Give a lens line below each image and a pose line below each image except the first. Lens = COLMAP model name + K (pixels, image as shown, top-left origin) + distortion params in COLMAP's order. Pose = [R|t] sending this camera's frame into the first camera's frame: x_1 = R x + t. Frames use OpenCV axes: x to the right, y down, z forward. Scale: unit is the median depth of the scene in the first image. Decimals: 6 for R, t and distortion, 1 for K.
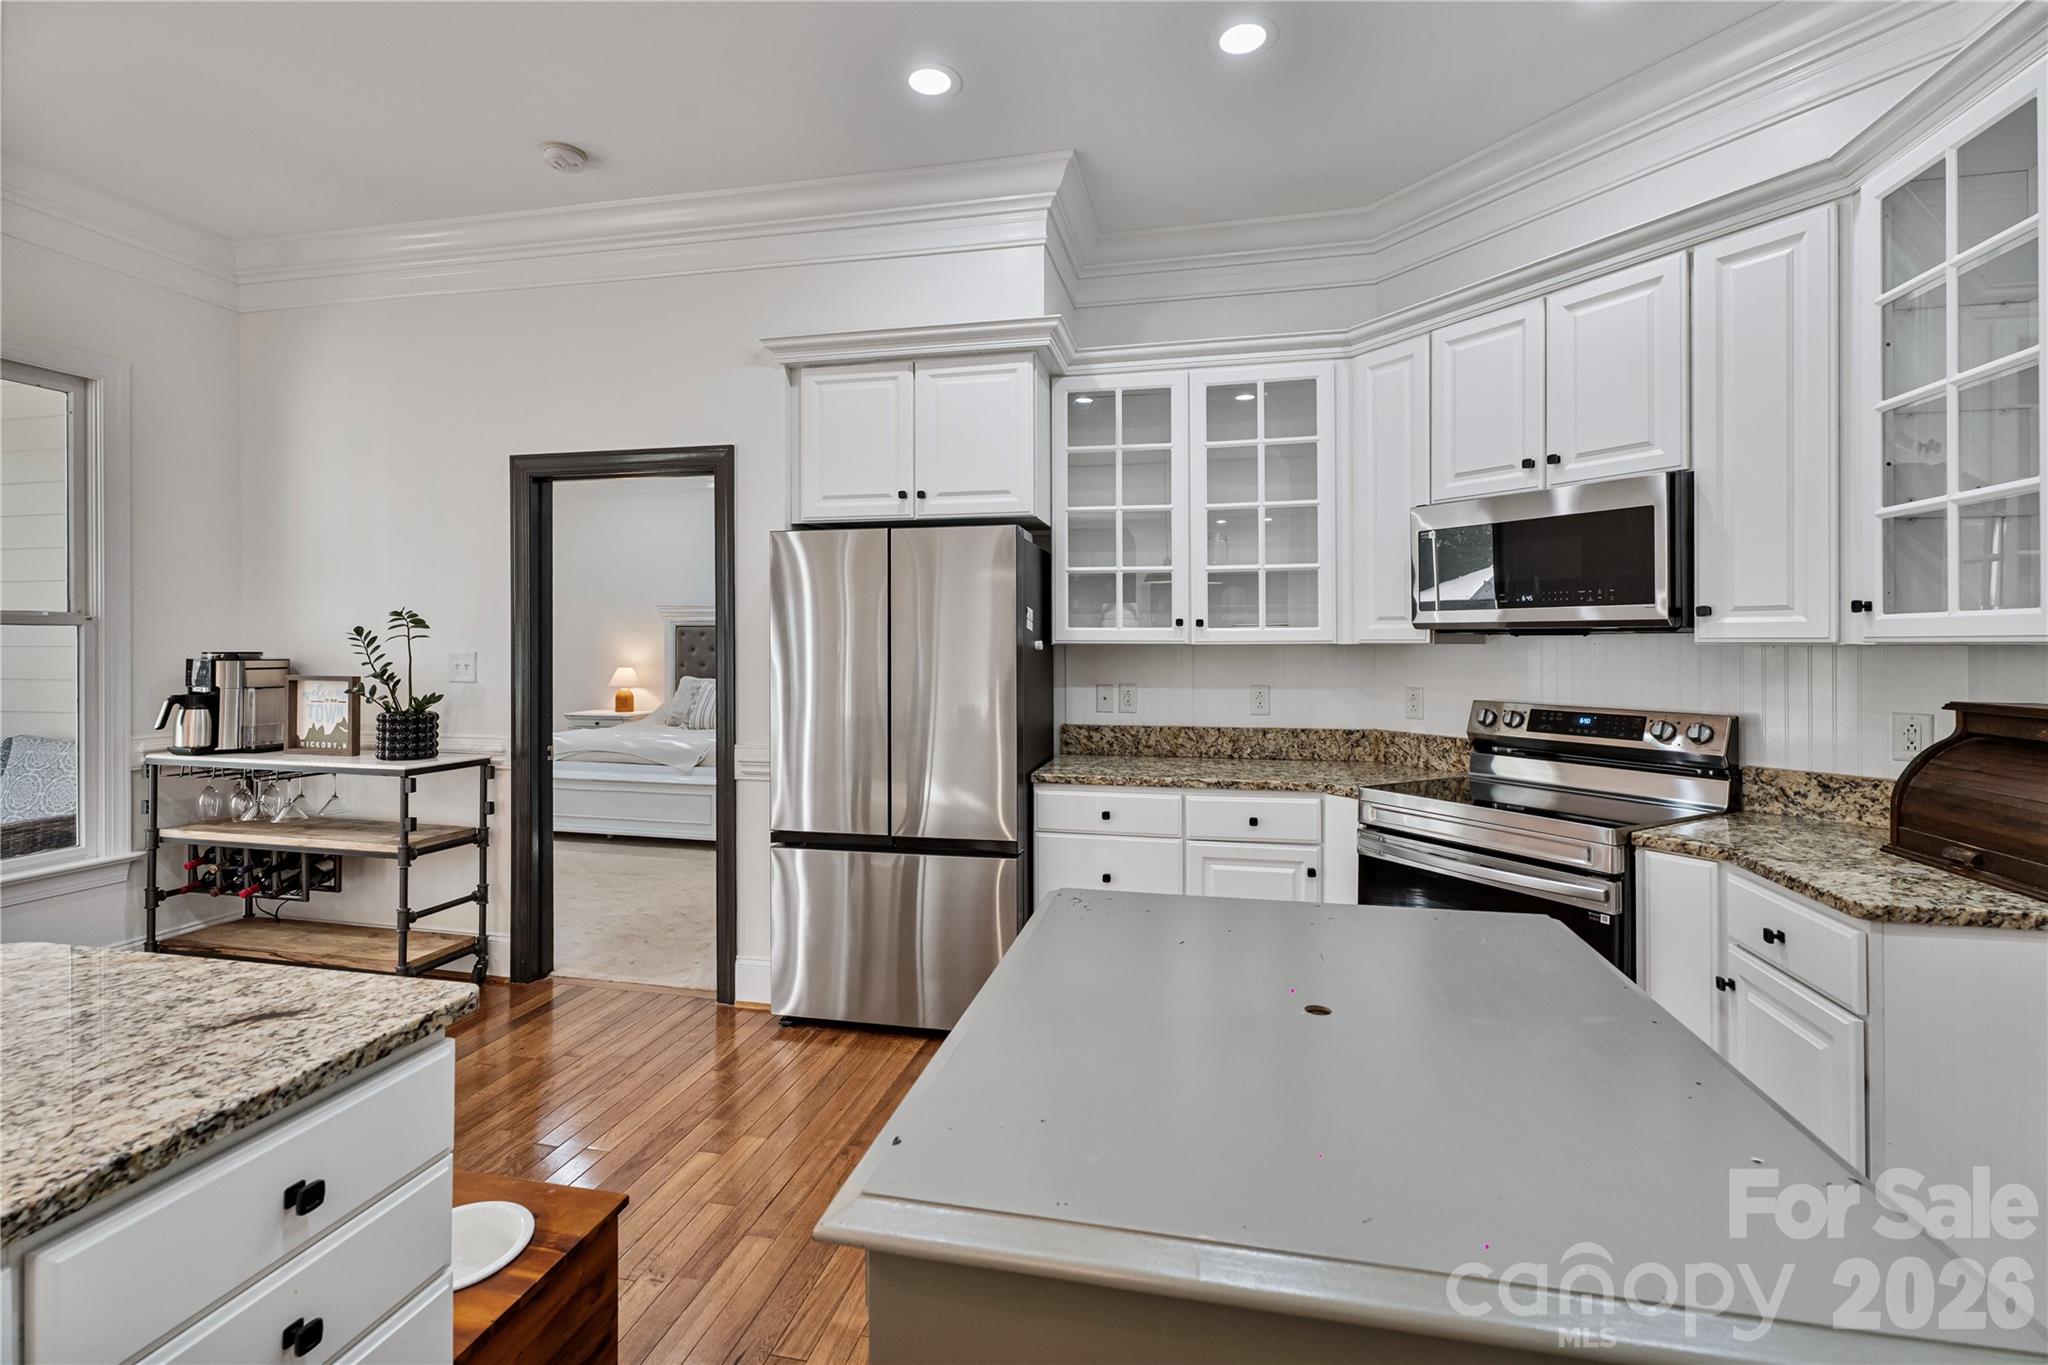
lens RADIAL K [[931.7, 0, 1009.5], [0, 931.7, 640.6], [0, 0, 1]] dist [0.001058, -0.000045]
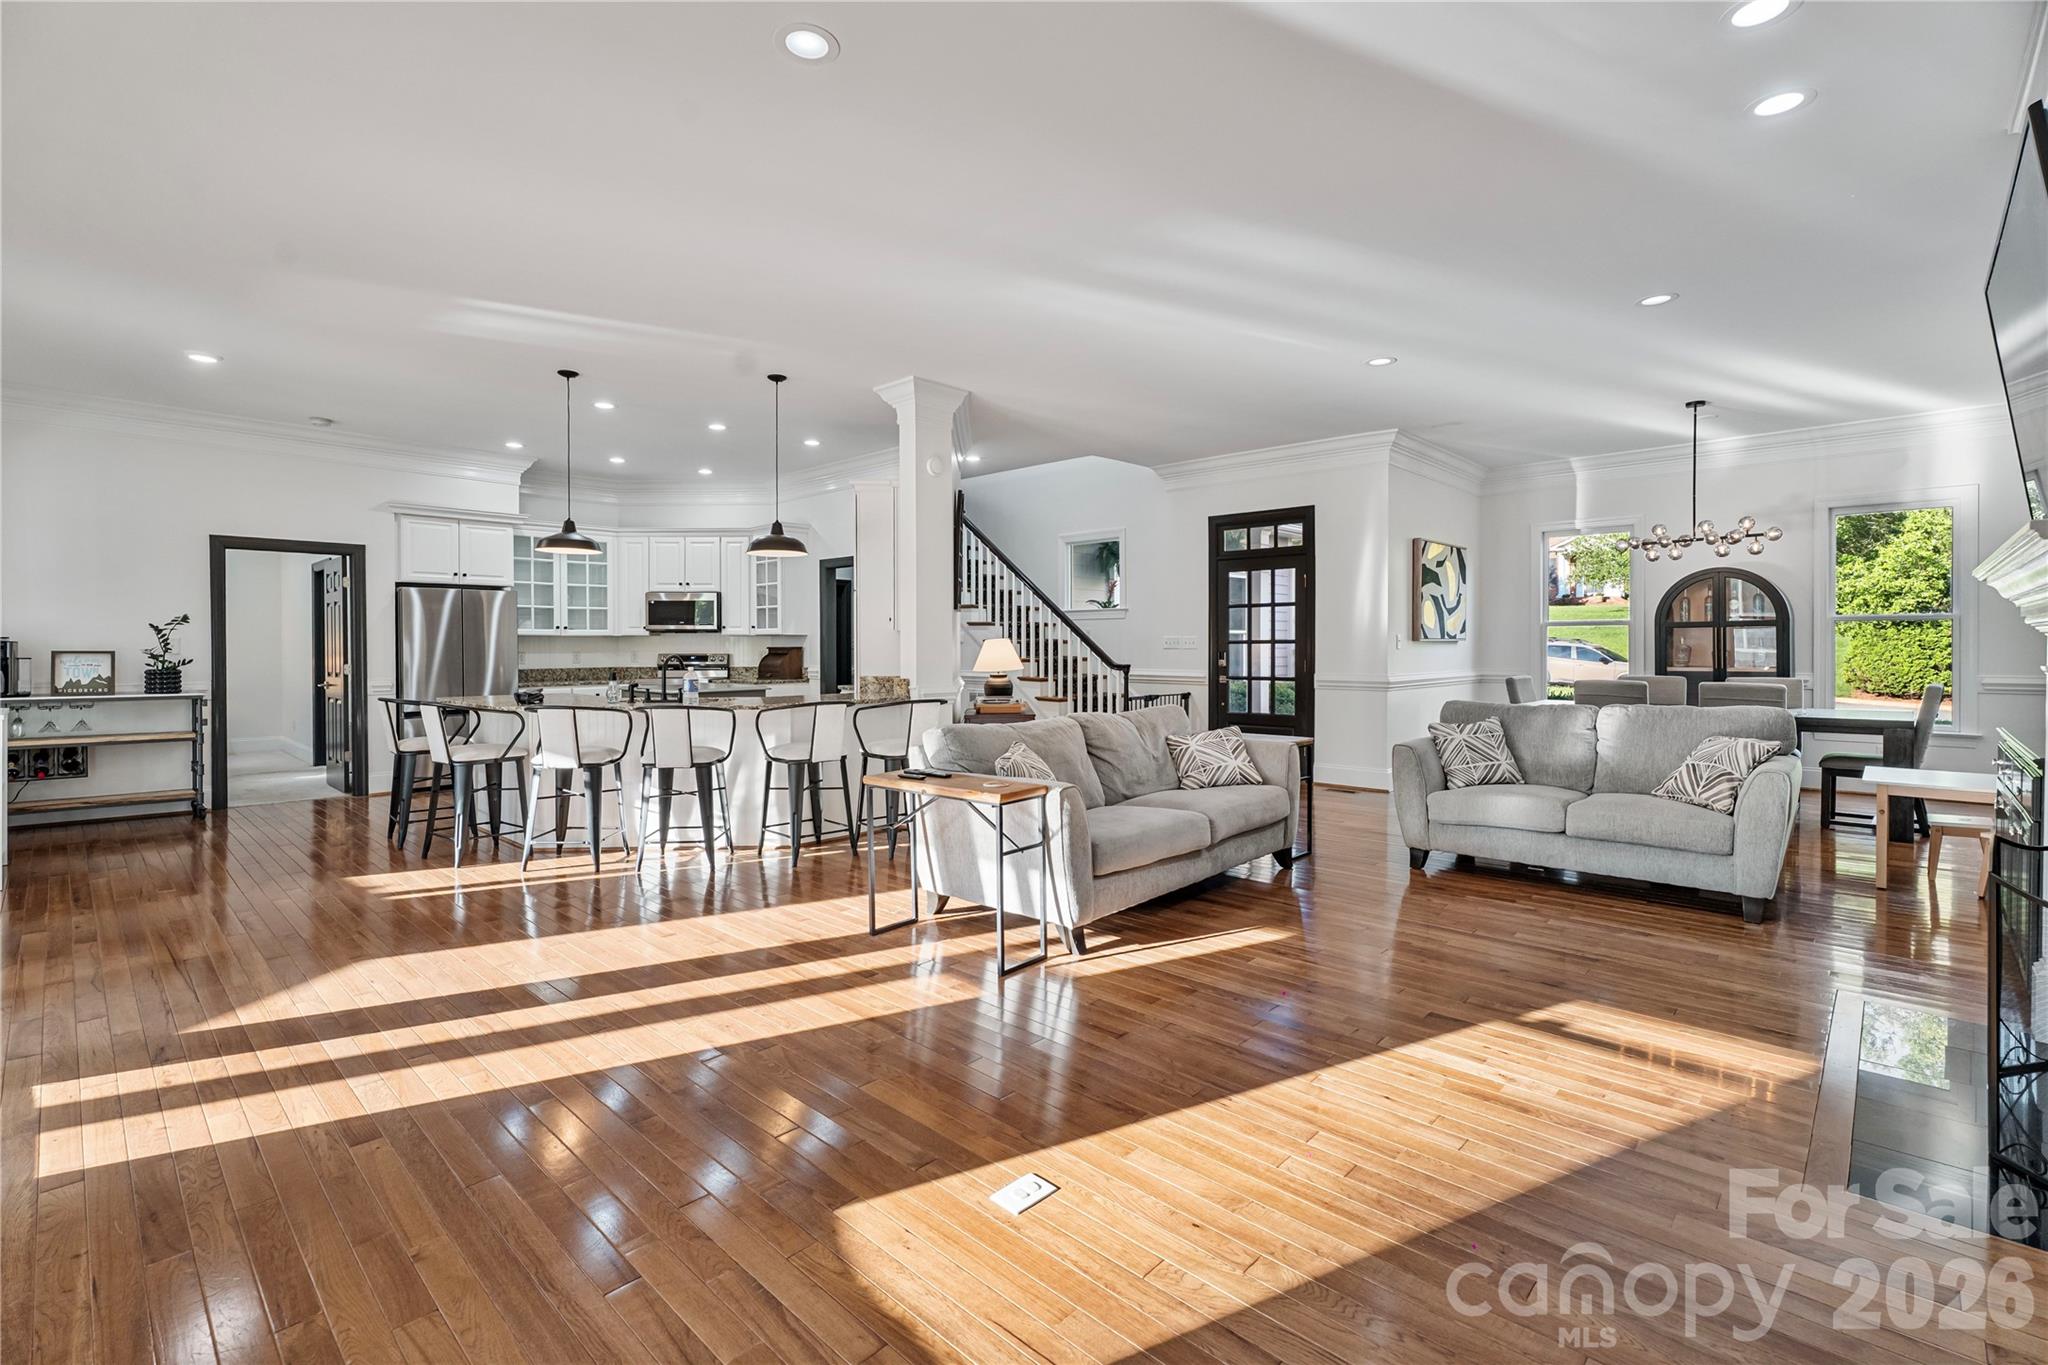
lens RADIAL K [[931.7, 0, 1009.5], [0, 931.7, 640.6], [0, 0, 1]] dist [0.001058, -0.000045]
pose [[0.523255, -0.000587, 0.852176, -1.427649], [0.002792, 0.999996, -0.001026, 0.024268], [-0.852171, 0.002917, 0.523254, -1.513183]]
